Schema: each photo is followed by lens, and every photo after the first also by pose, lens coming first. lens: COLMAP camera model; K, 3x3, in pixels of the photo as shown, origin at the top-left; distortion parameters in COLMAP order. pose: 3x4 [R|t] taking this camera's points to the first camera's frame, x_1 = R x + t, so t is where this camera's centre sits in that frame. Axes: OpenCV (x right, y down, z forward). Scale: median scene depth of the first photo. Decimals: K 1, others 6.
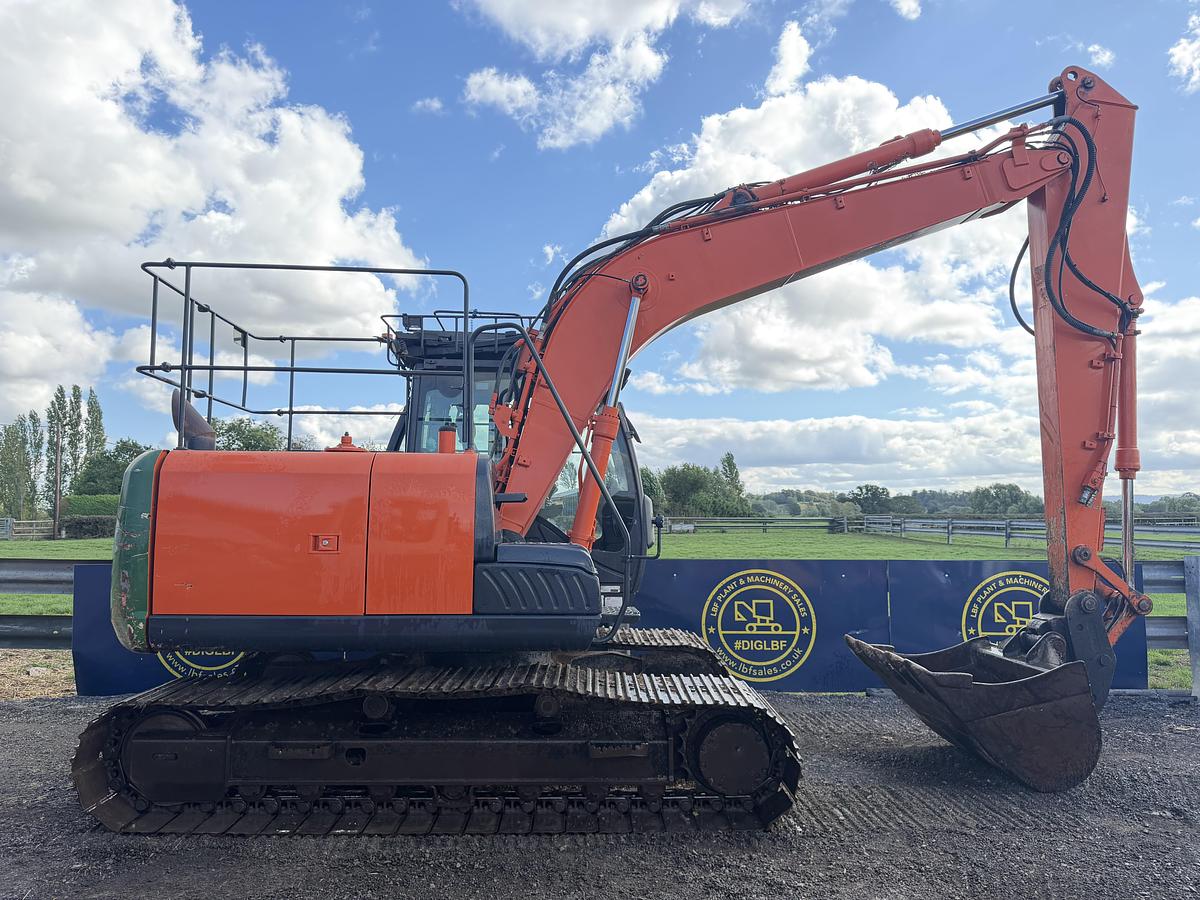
lens RADIAL K [[898.8, 0, 604.1], [0, 898.8, 411.4], [0, 0, 1]] dist [0.103560, -0.069489]
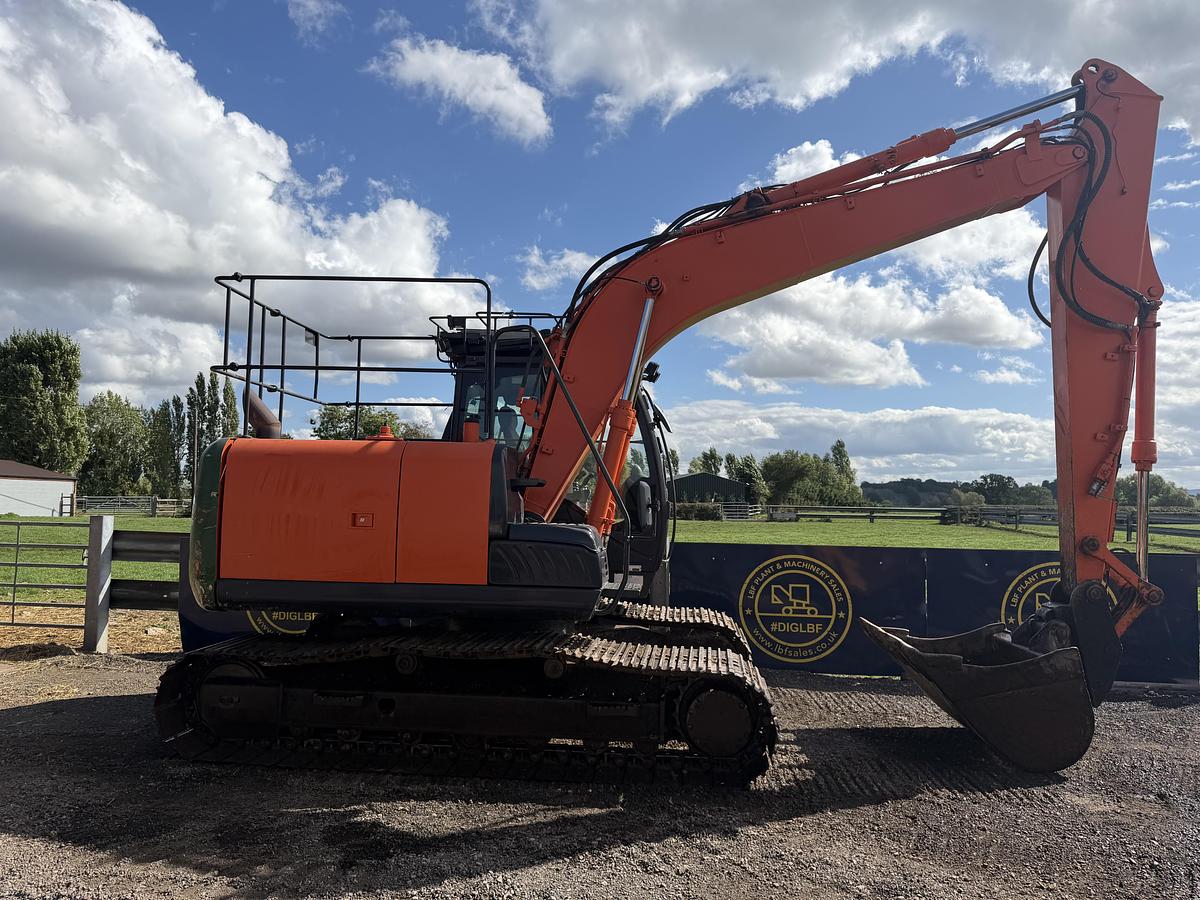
lens RADIAL K [[898.8, 0, 603.6], [0, 898.8, 411.4], [0, 0, 1]] dist [0.103560, -0.069489]
pose [[0.991737, 0.001386, -0.128280, 0.096890], [0.000587, 0.999882, 0.015344, -0.006458], [0.128286, -0.015292, 0.991619, -0.061721]]
